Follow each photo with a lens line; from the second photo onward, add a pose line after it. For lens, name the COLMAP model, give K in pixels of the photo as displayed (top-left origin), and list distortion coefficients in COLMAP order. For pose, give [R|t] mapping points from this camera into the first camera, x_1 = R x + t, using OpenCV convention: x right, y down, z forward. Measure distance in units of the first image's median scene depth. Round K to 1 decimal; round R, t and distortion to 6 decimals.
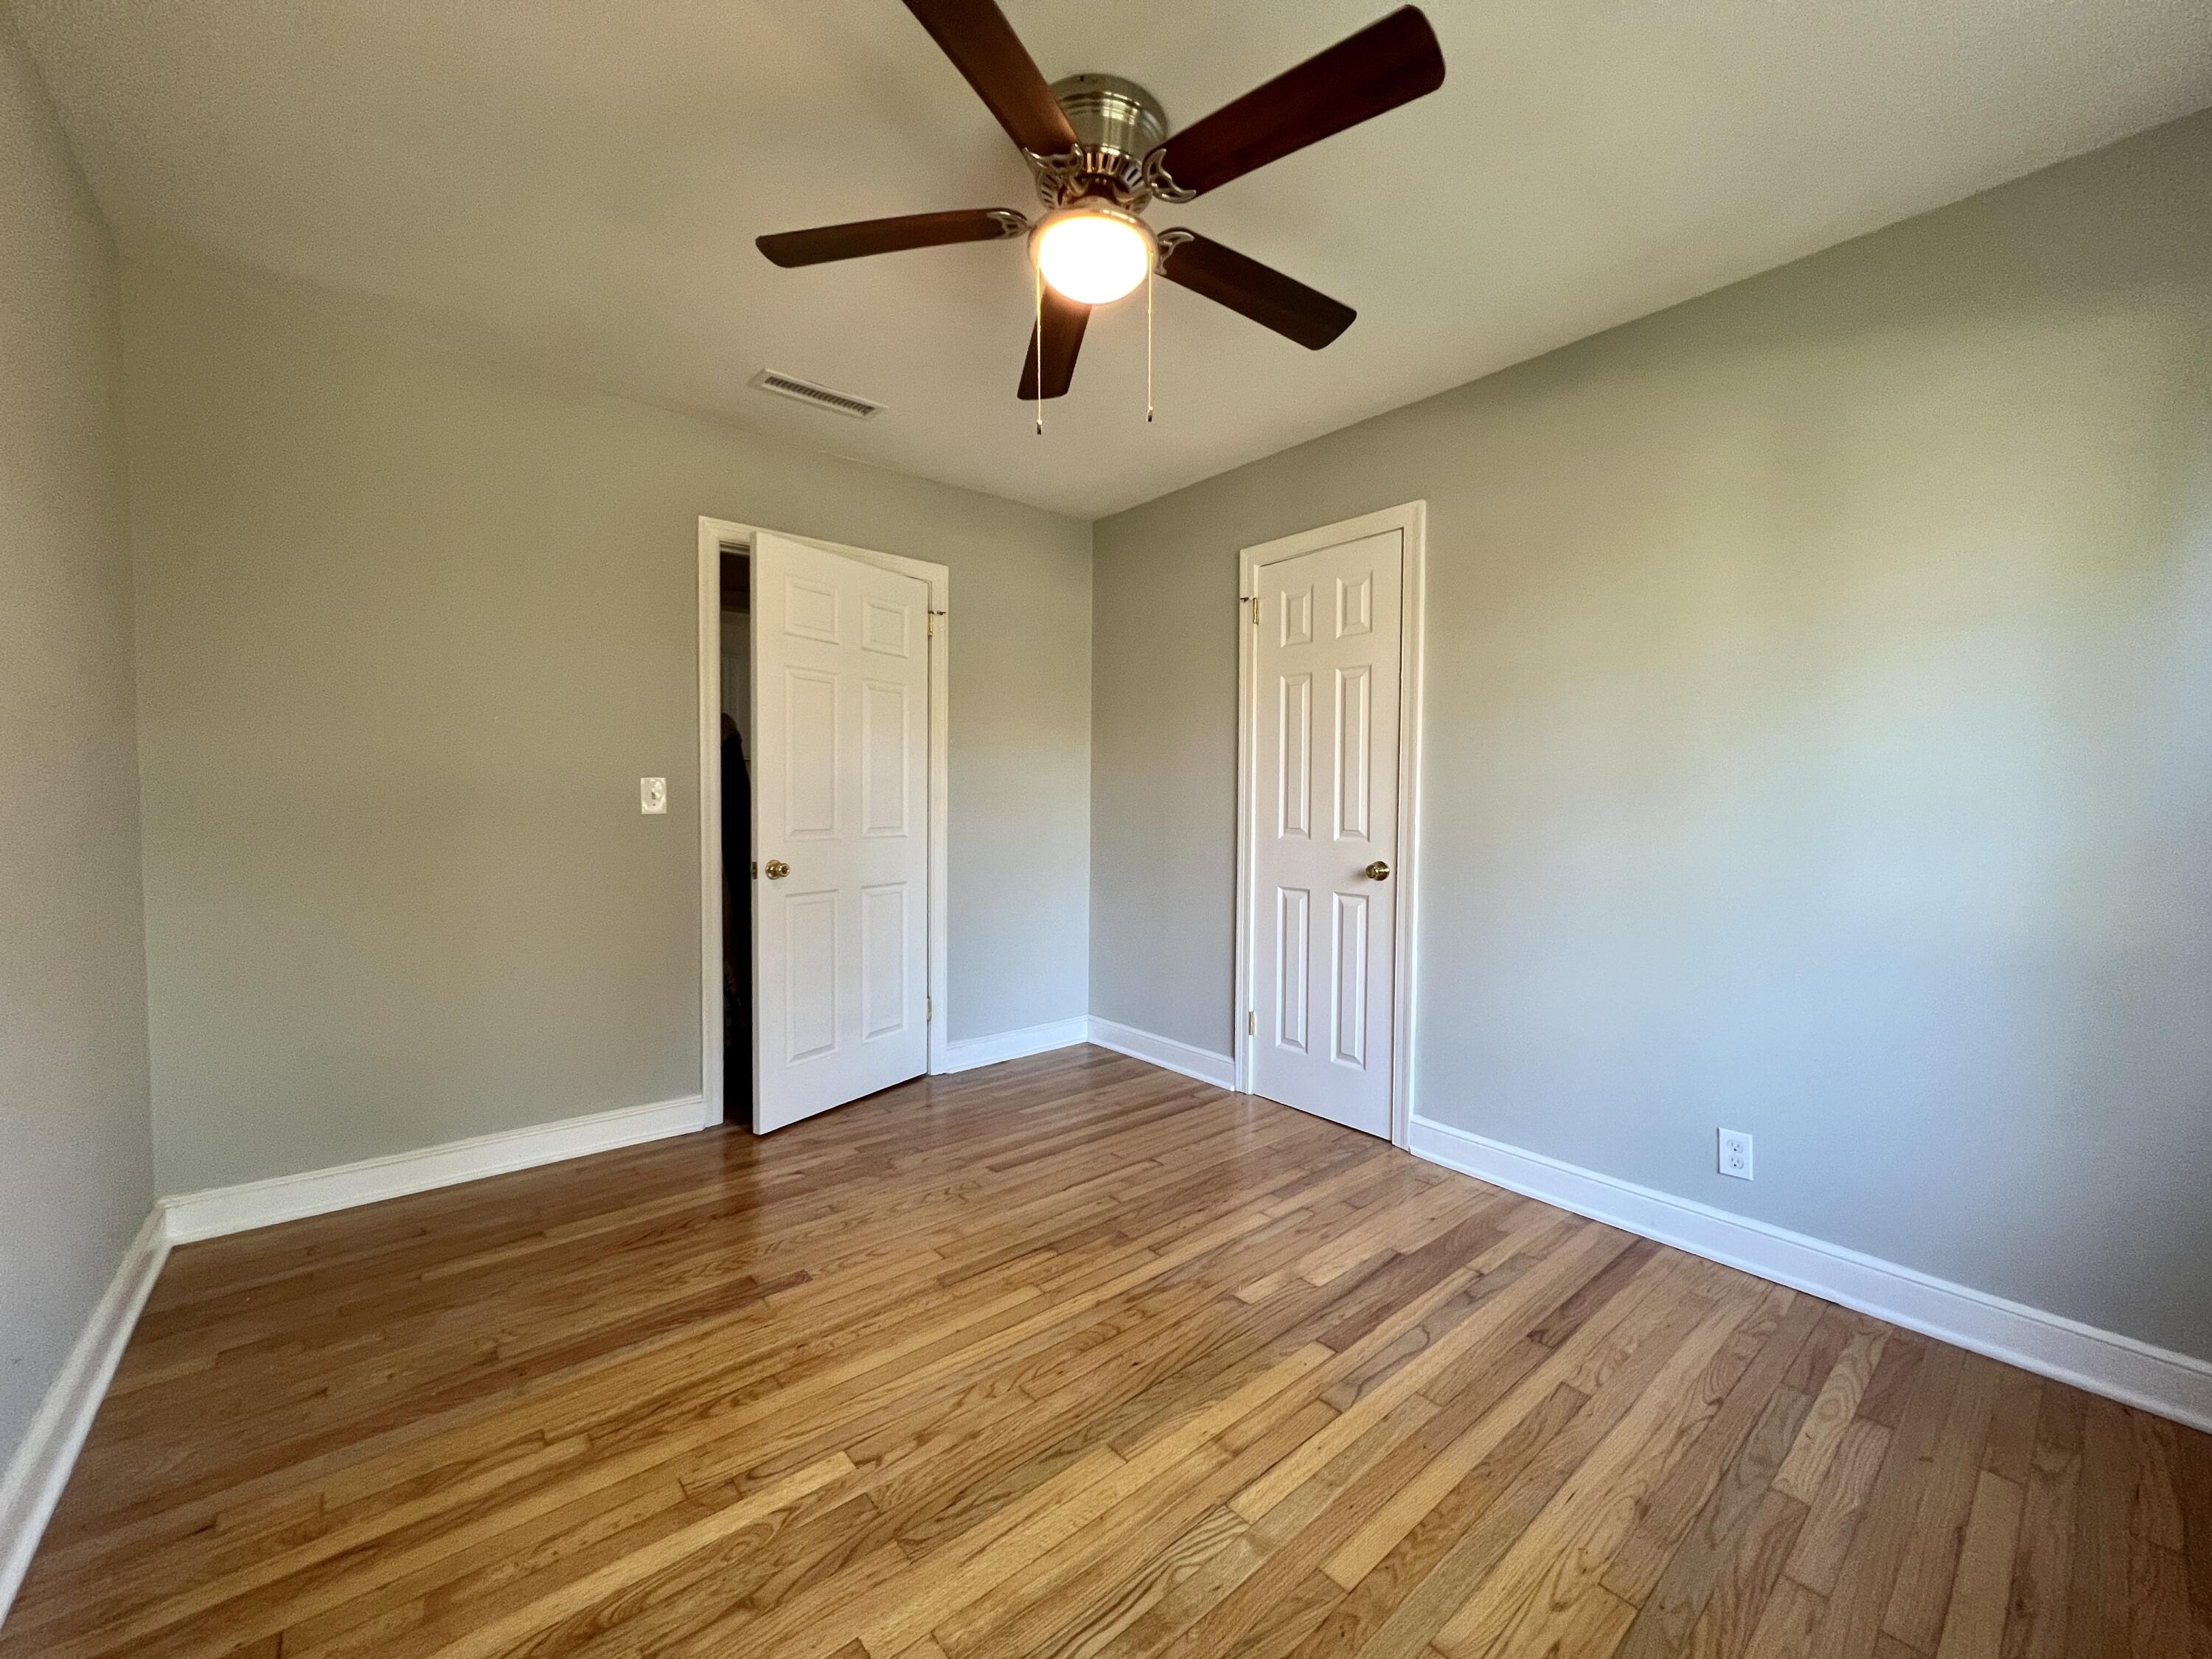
lens RADIAL K [[885.7, 0, 1106.5], [0, 885.7, 826.4], [0, 0, 1]] dist [0.002653, 0.000201]
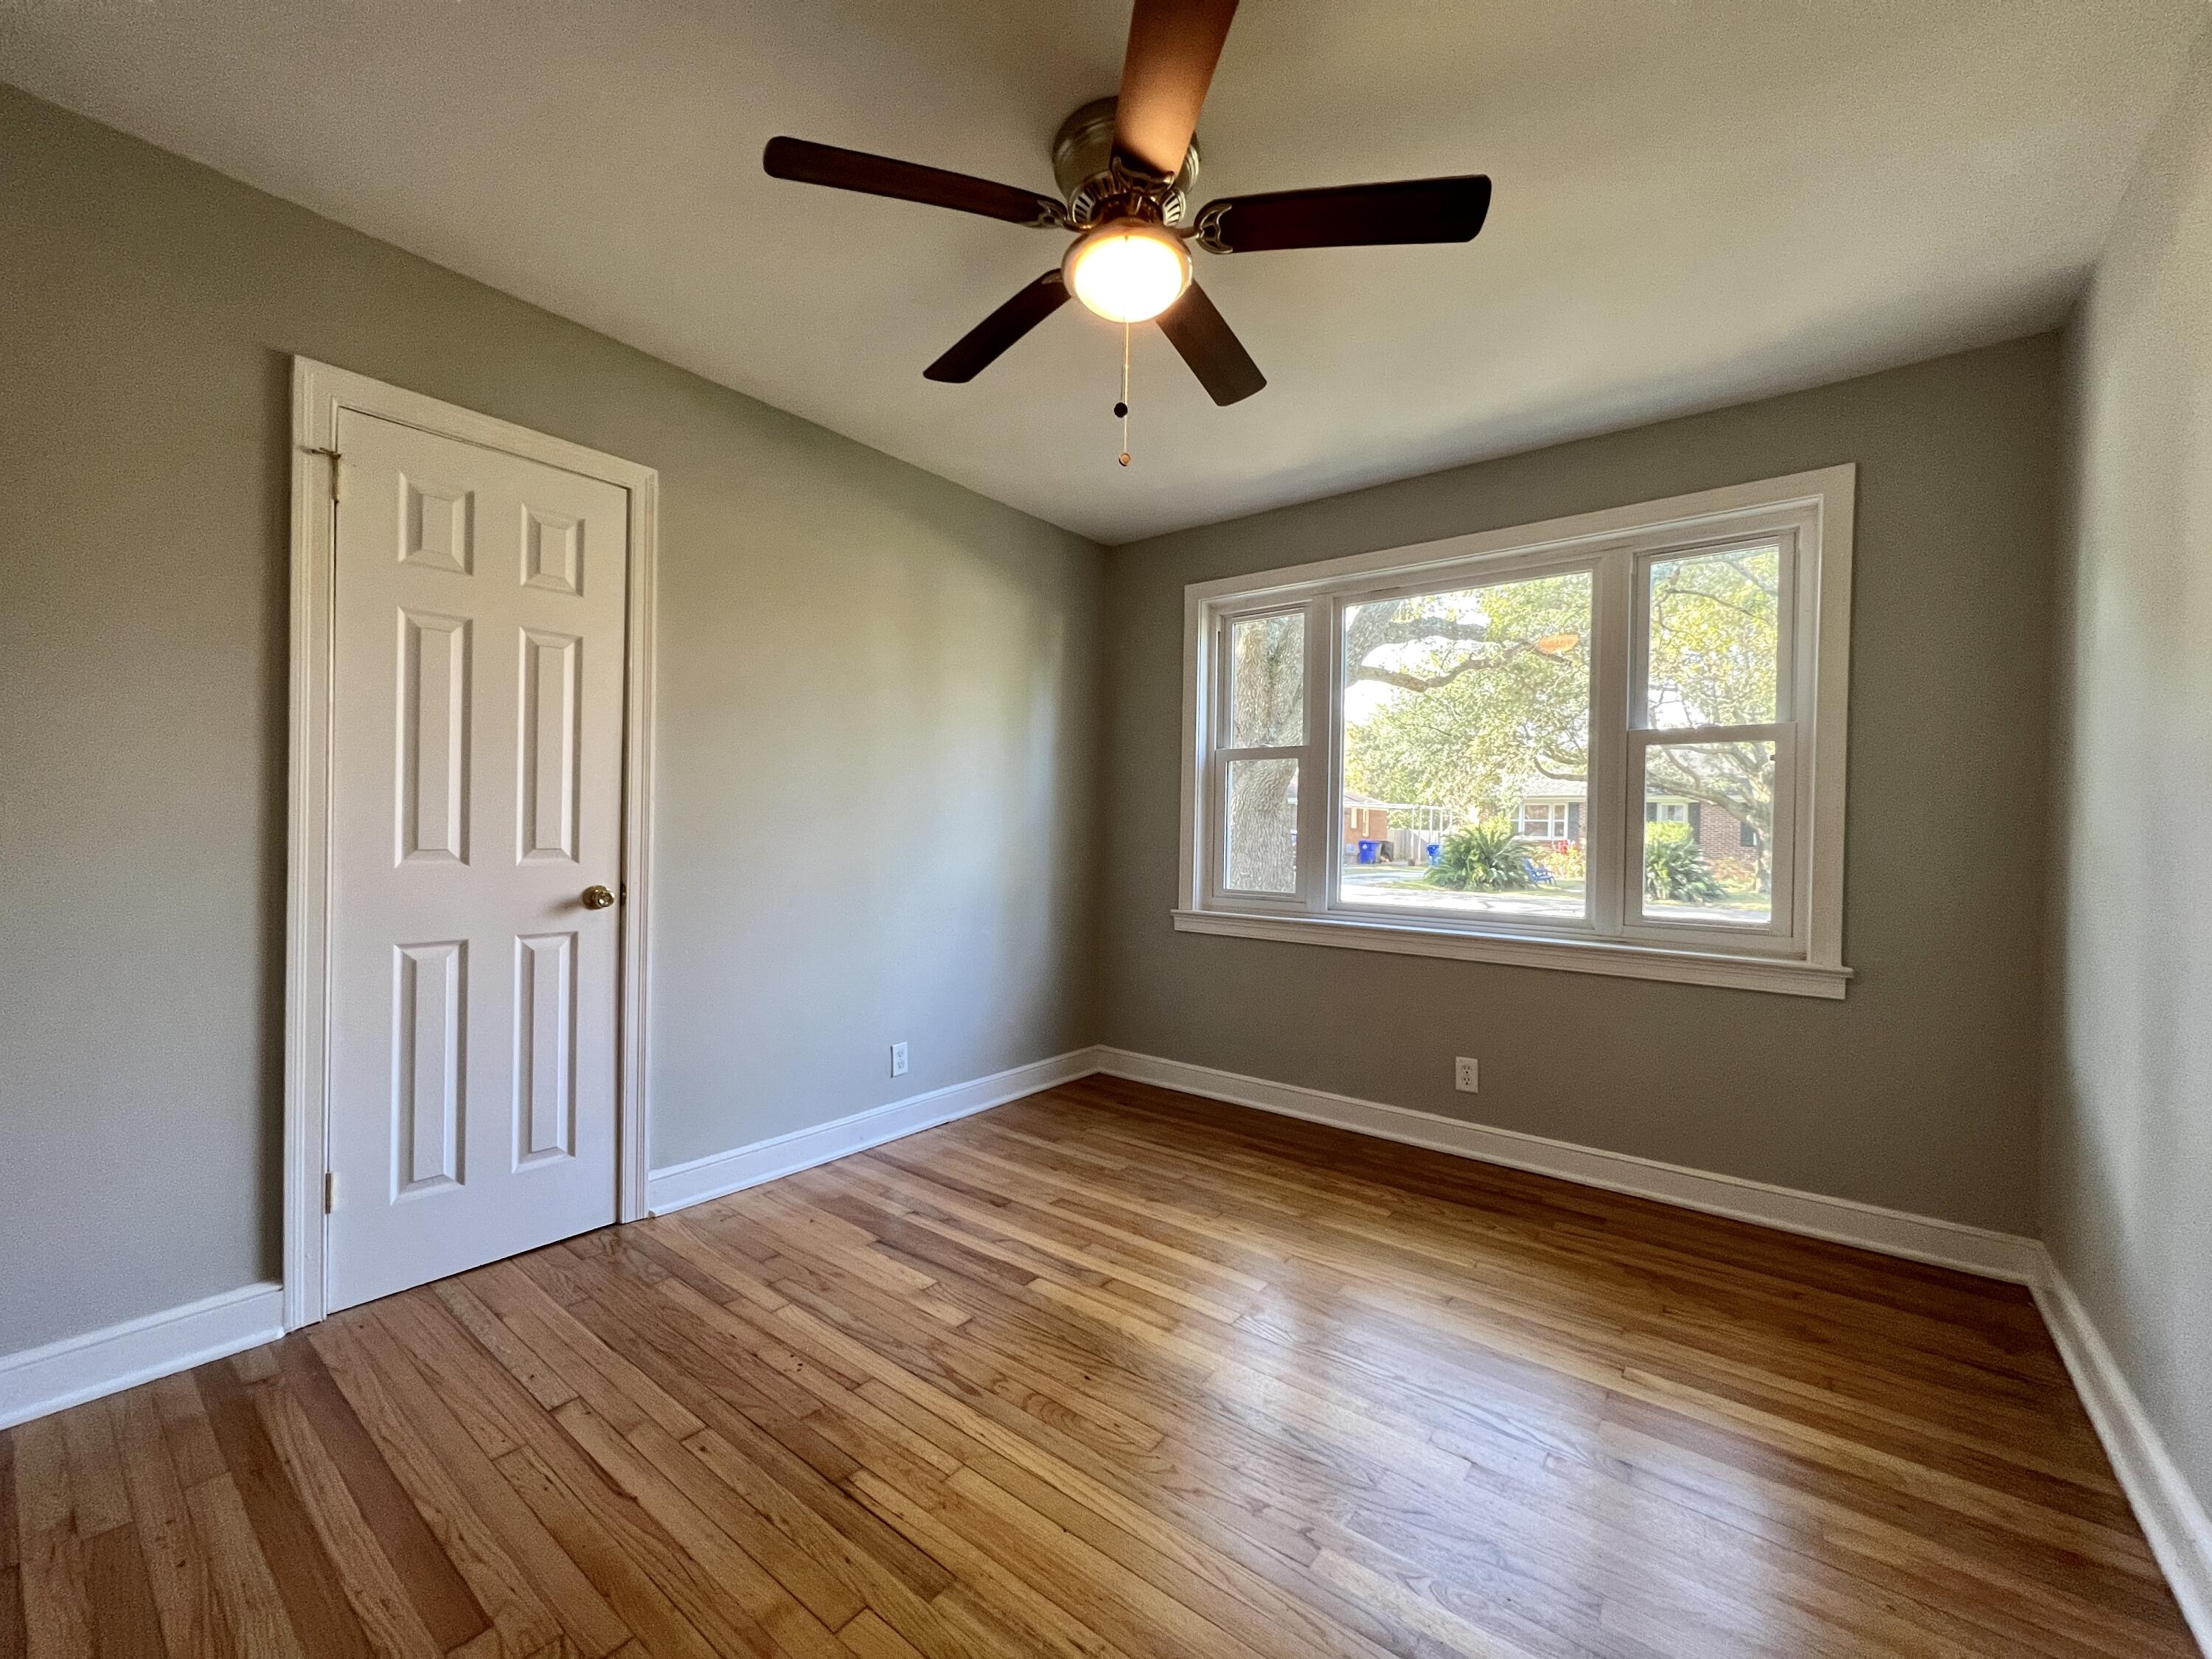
lens RADIAL K [[885.7, 0, 1107.1], [0, 885.7, 829.7], [0, 0, 1]] dist [0.002653, 0.000201]
pose [[-0.204244, -0.012305, 0.978843, -0.741258], [0.013912, 0.999784, 0.015471, -0.022221], [-0.978821, 0.016778, -0.204028, 0.918575]]
